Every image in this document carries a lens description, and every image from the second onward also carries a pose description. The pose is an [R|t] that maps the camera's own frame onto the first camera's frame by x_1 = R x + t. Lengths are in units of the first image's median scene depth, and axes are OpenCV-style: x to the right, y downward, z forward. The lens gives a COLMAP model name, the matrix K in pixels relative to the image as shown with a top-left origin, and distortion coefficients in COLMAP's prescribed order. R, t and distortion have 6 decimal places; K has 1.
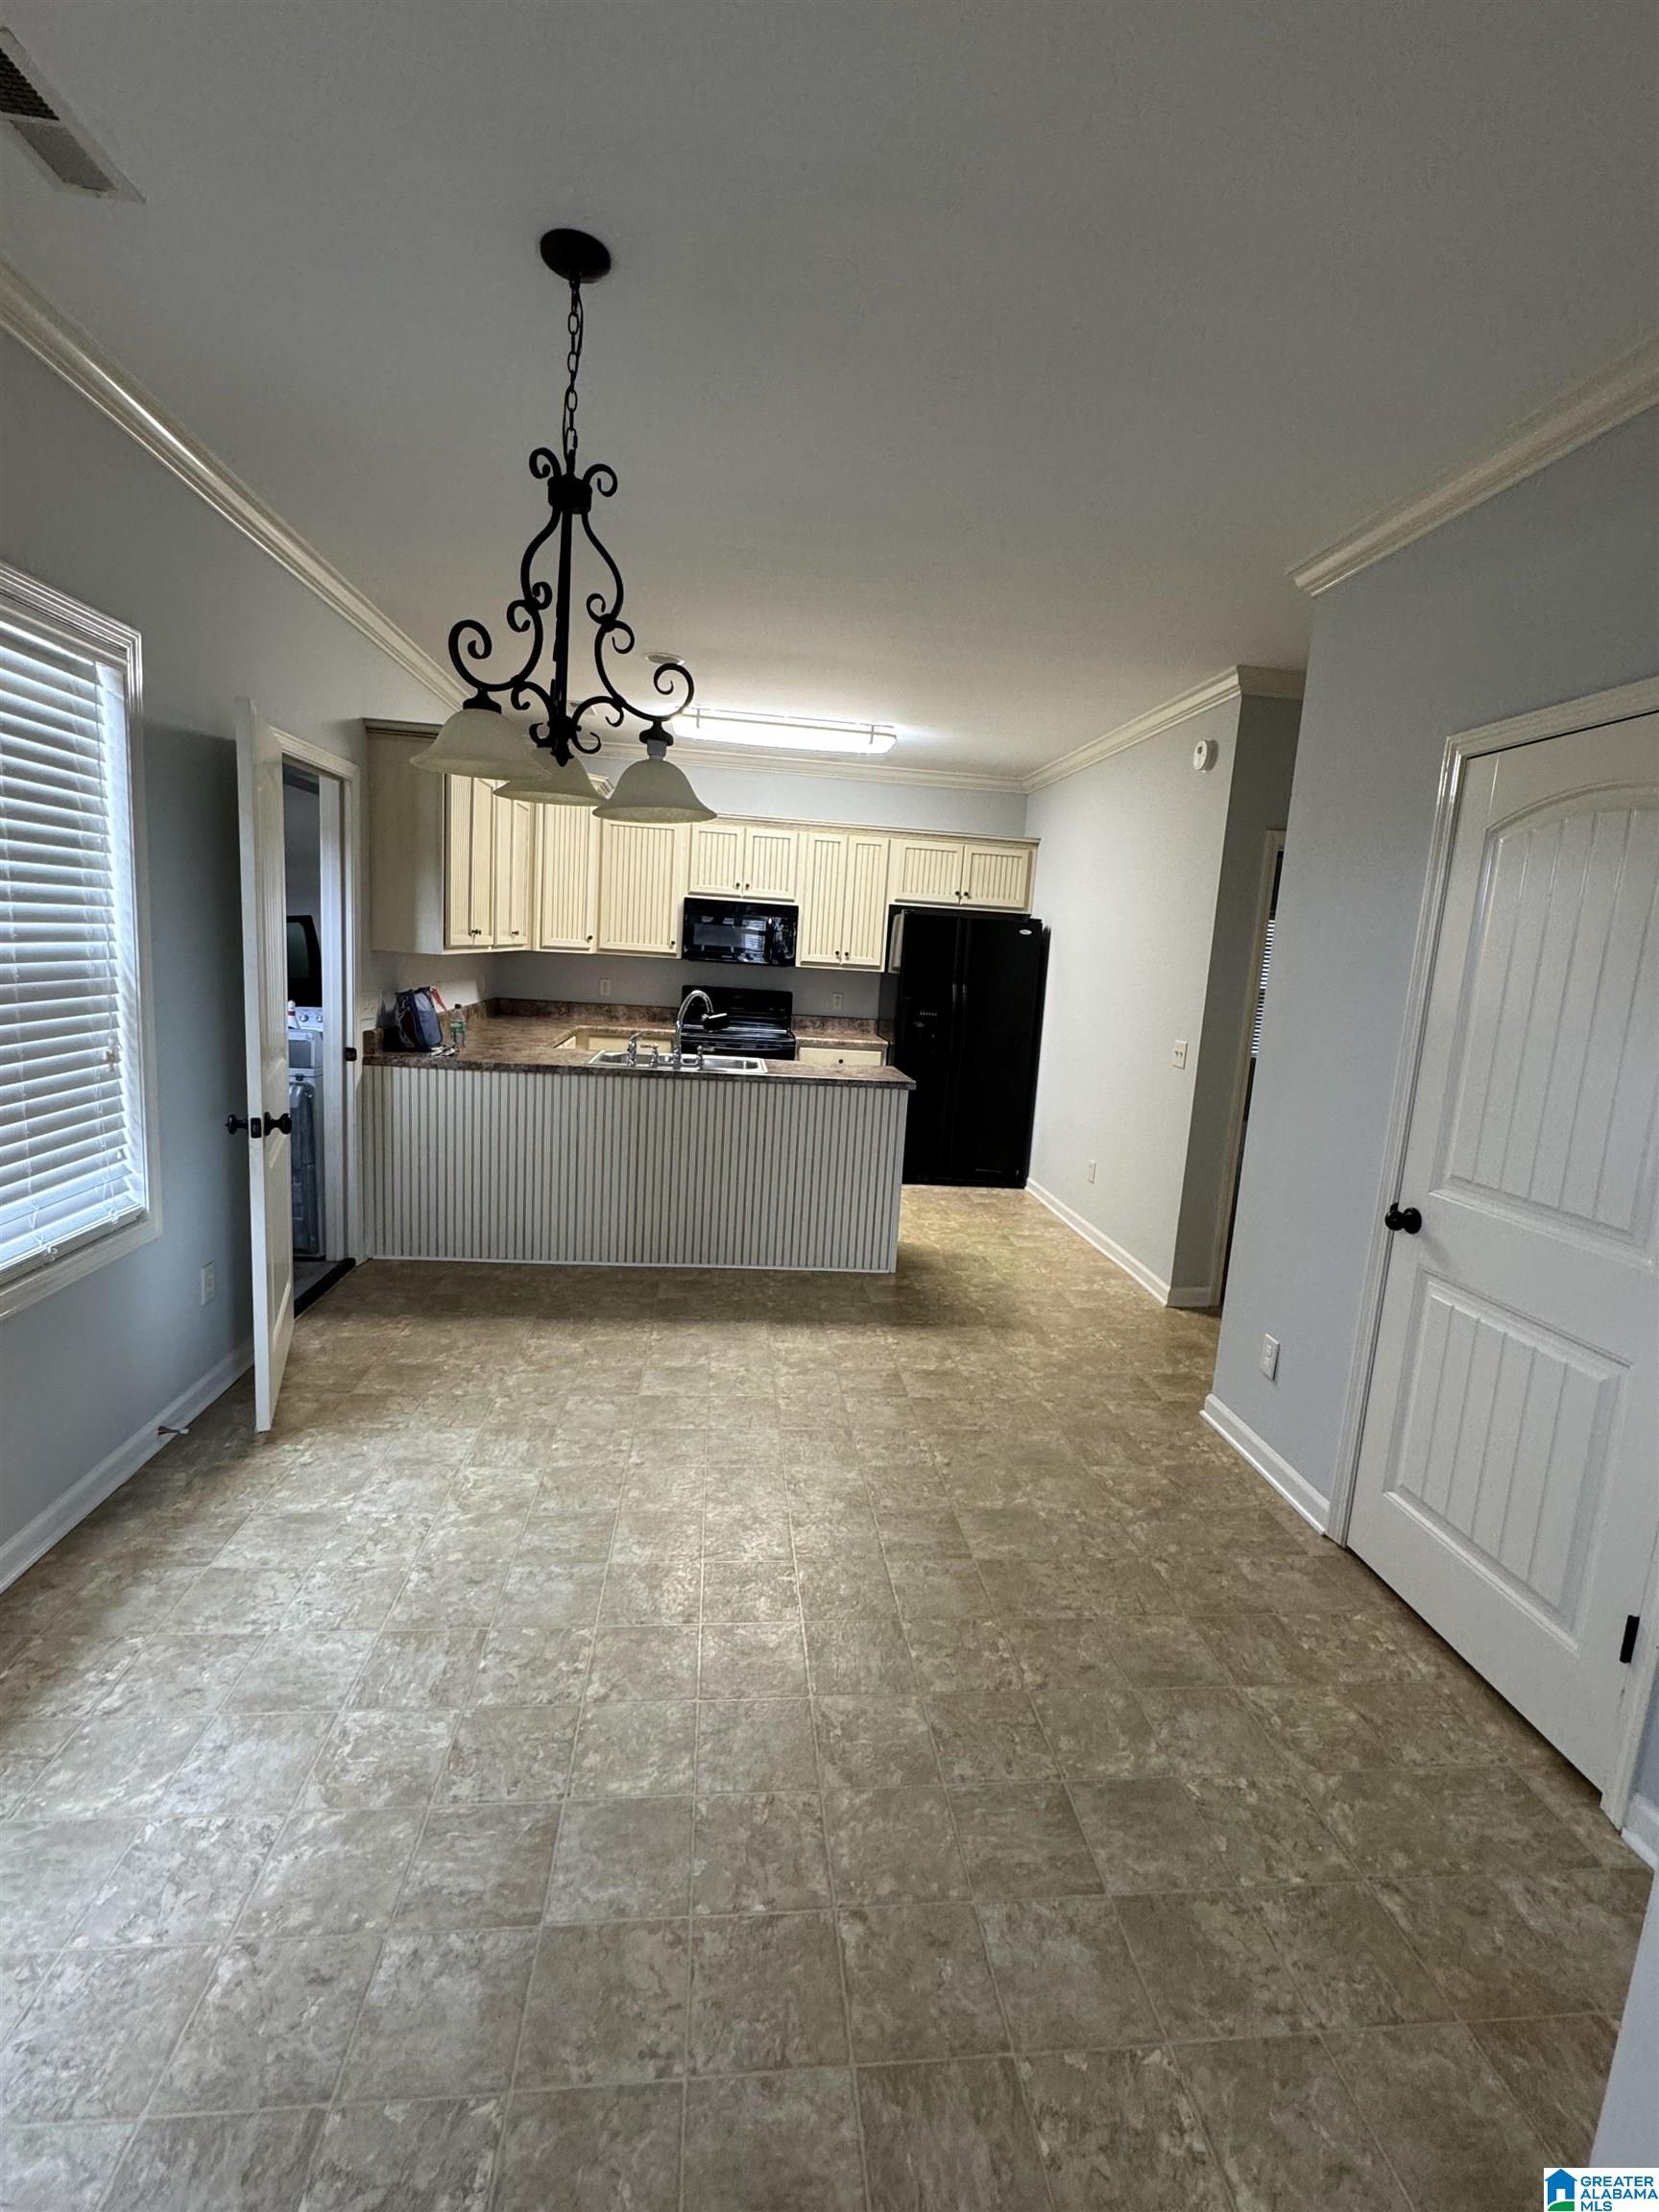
lens RADIAL K [[1002.4, 0, 829.7], [0, 1002.4, 1099.5], [0, 0, 1]] dist [0.001417, -0.000354]
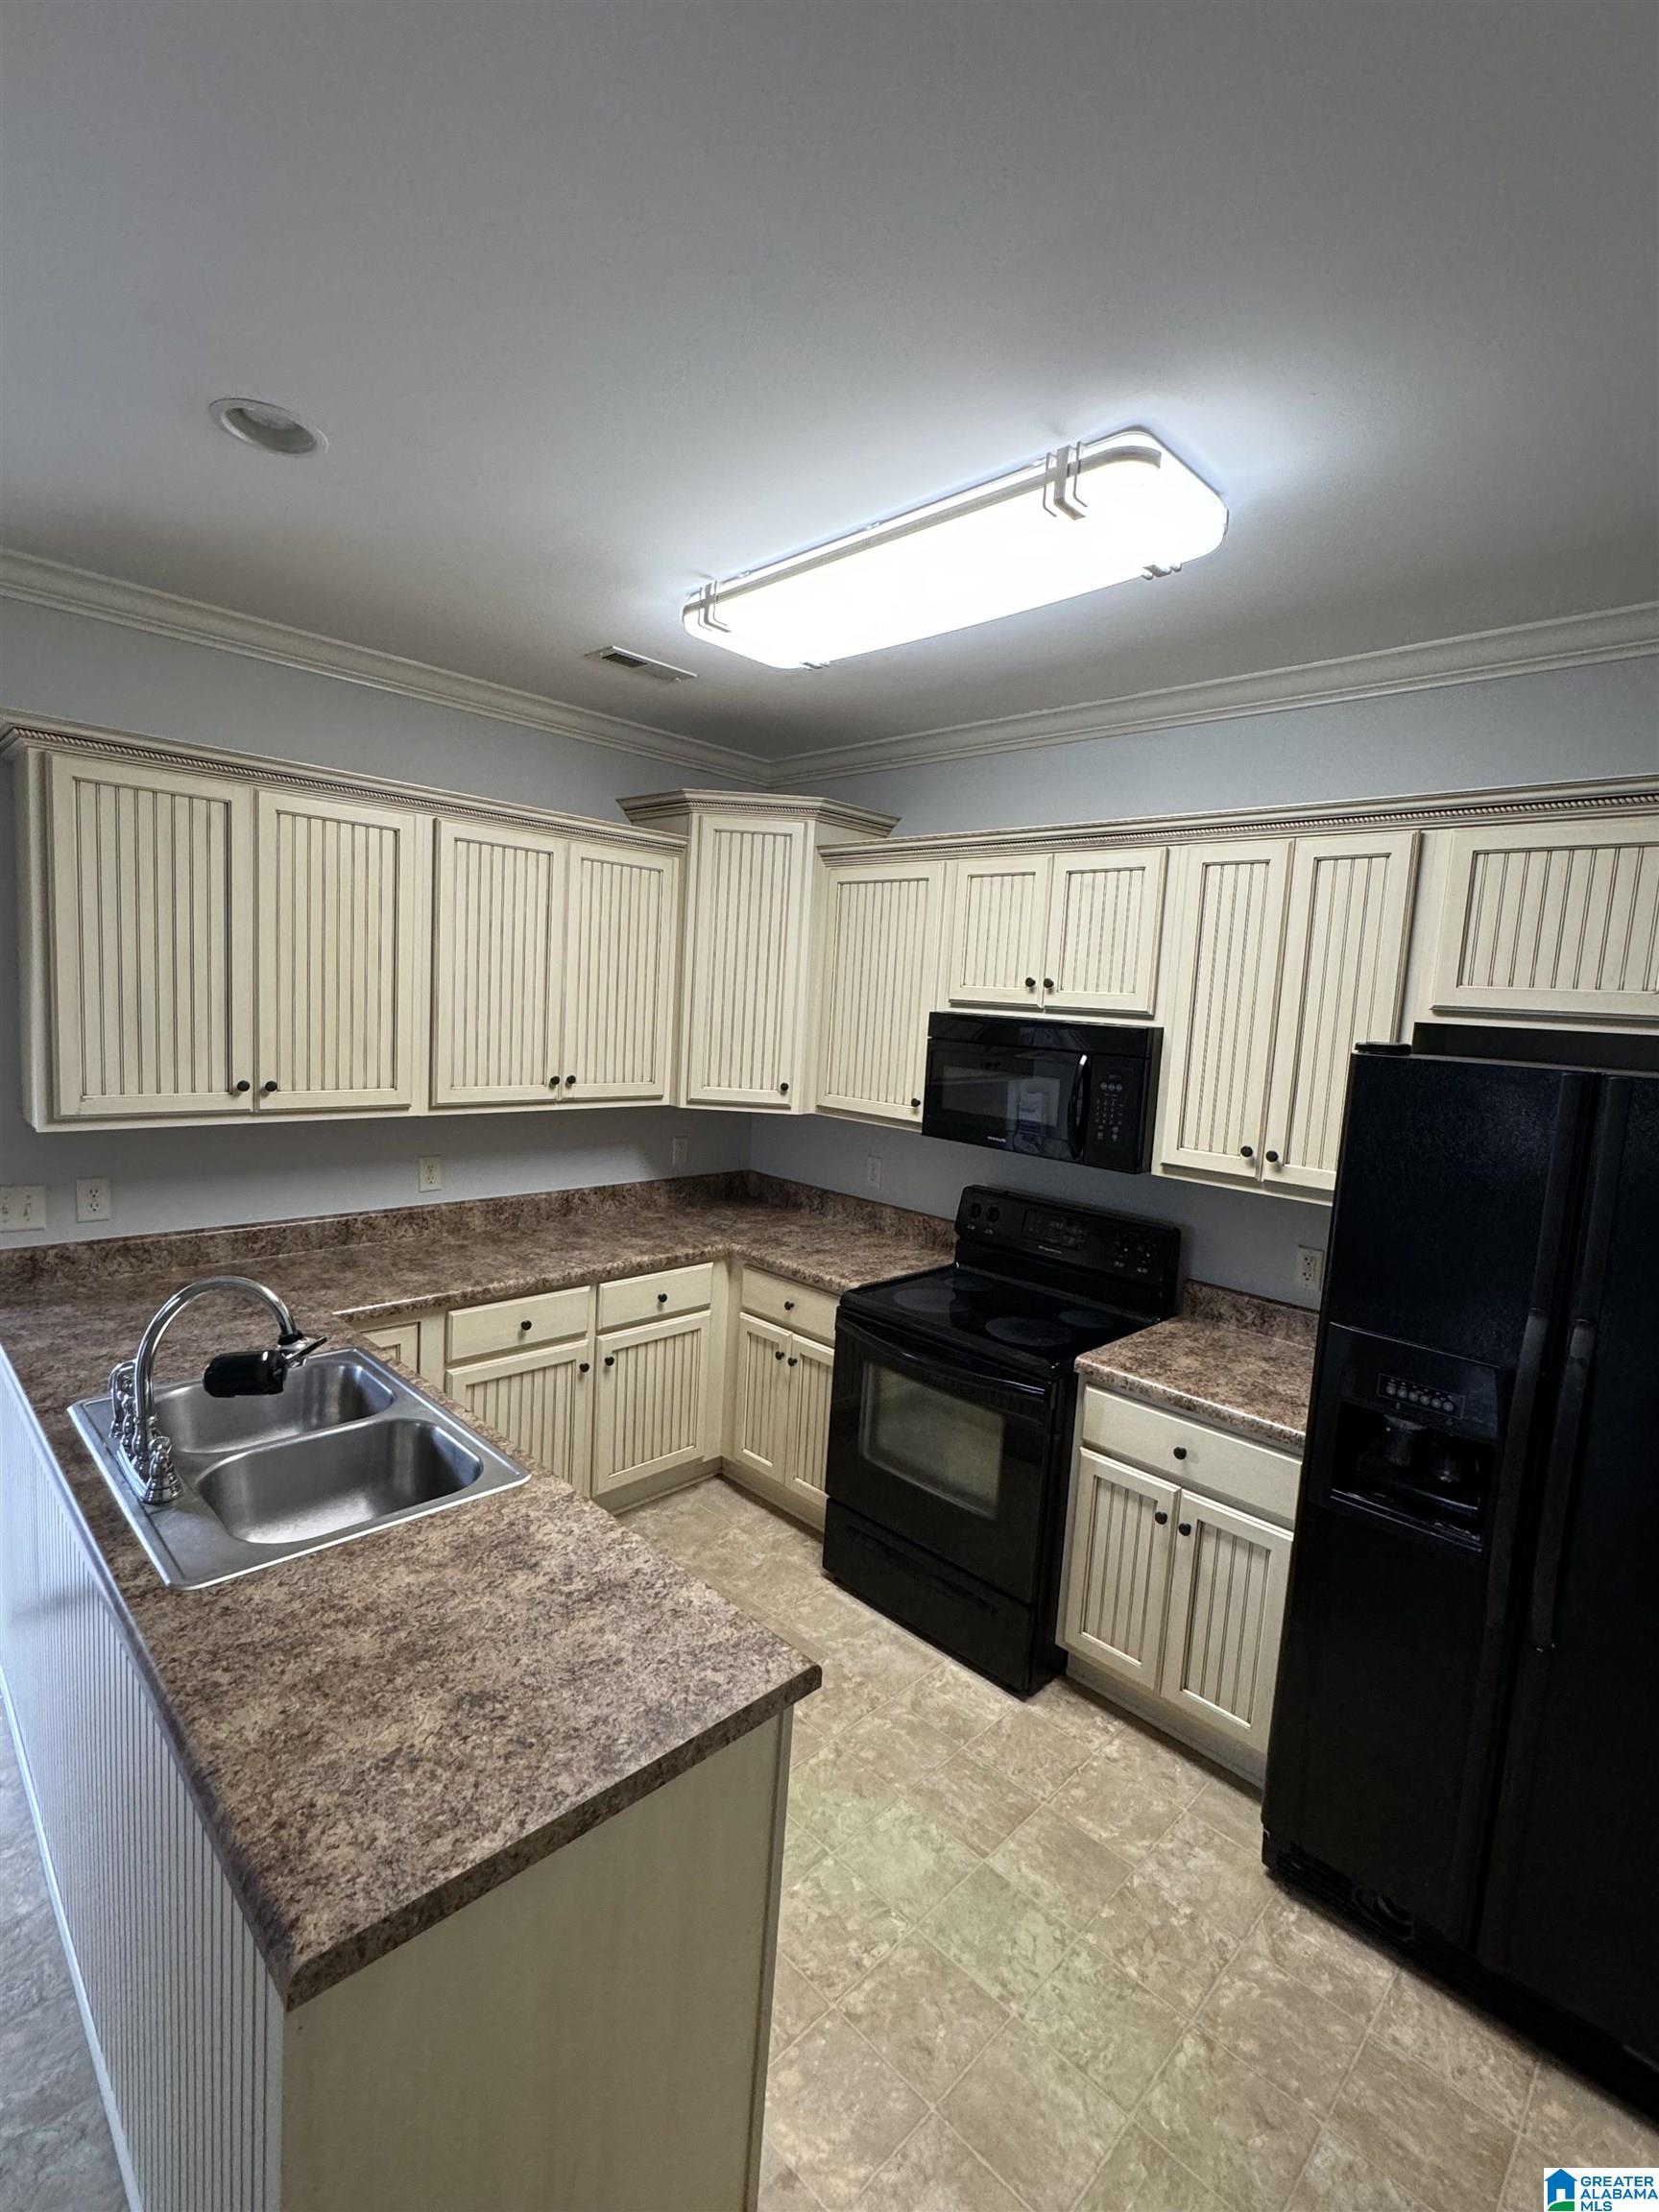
lens RADIAL K [[1002.4, 0, 840.1], [0, 1002.4, 1097.0], [0, 0, 1]] dist [0.001417, -0.000354]
pose [[0.641713, 0.049575, -0.765341, 0.299246], [-0.133415, 0.989910, -0.047743, -0.194190], [0.755251, 0.132745, 0.641852, 0.971431]]
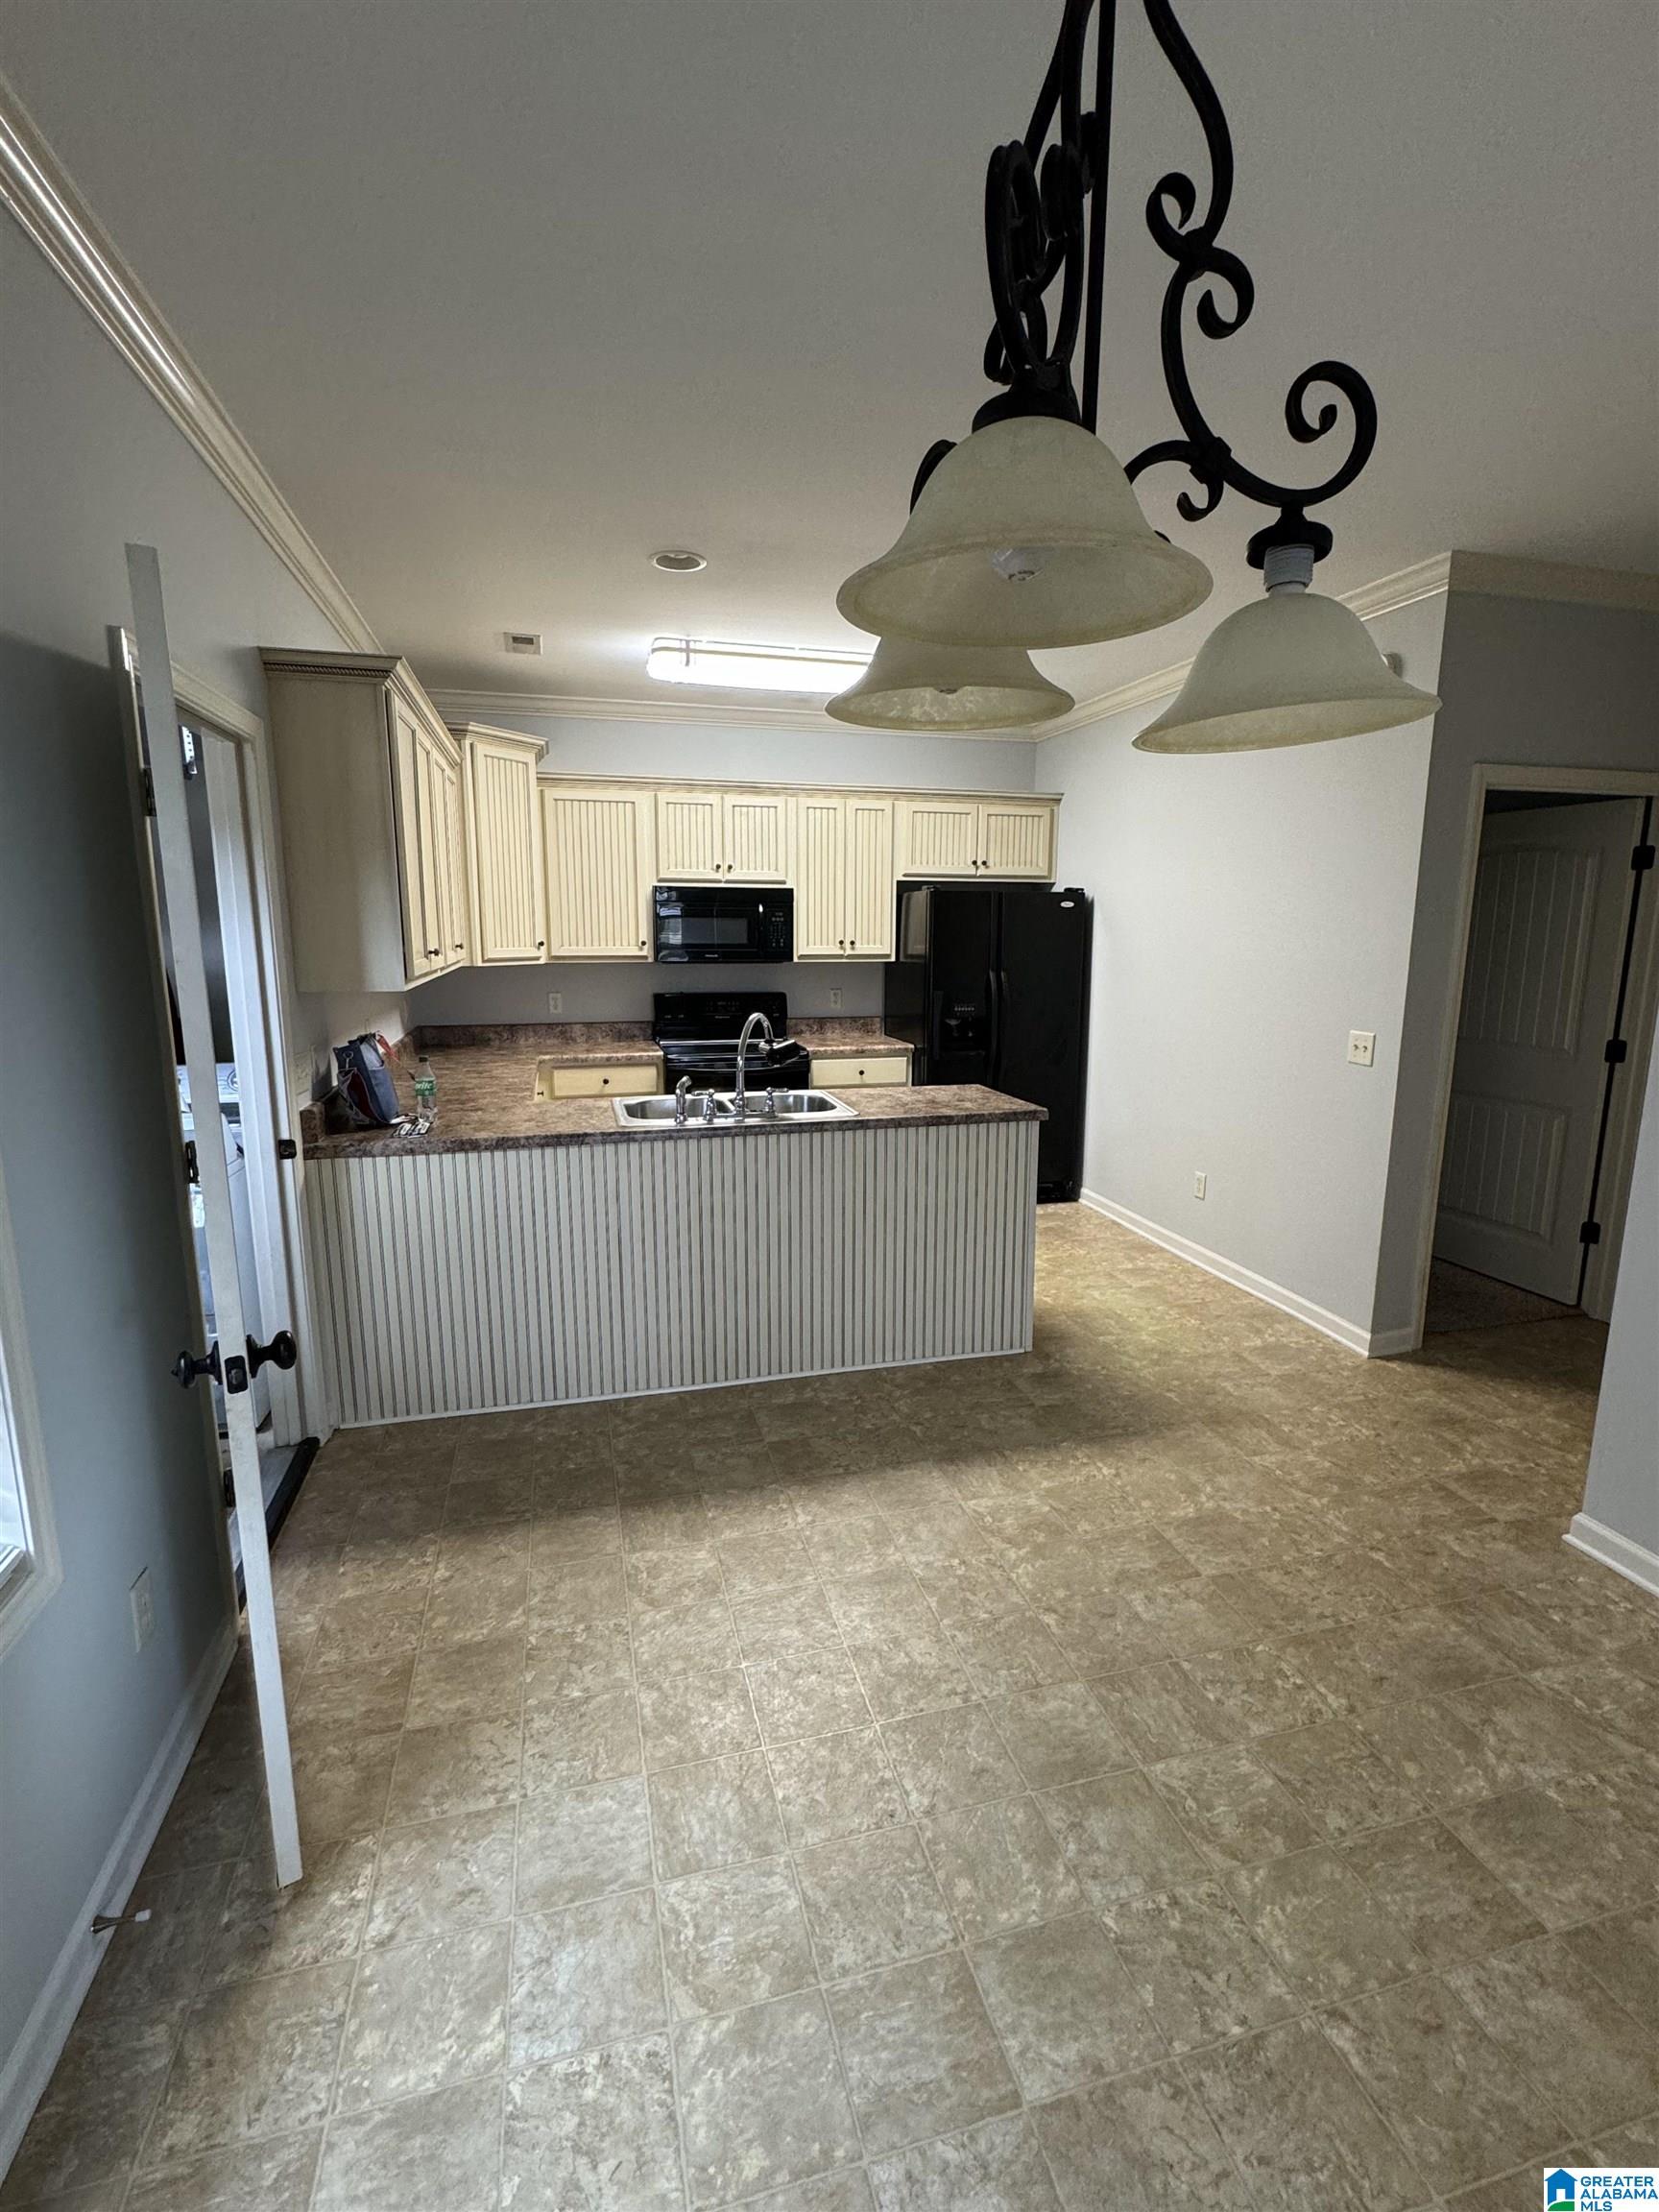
lens RADIAL K [[1002.4, 0, 827.4], [0, 1002.4, 1102.7], [0, 0, 1]] dist [0.001417, -0.000354]
pose [[0.986559, -0.086373, 0.138714, -0.198273], [0.082036, 0.995954, 0.036695, -0.068123], [-0.141322, -0.024823, 0.989652, 0.263303]]
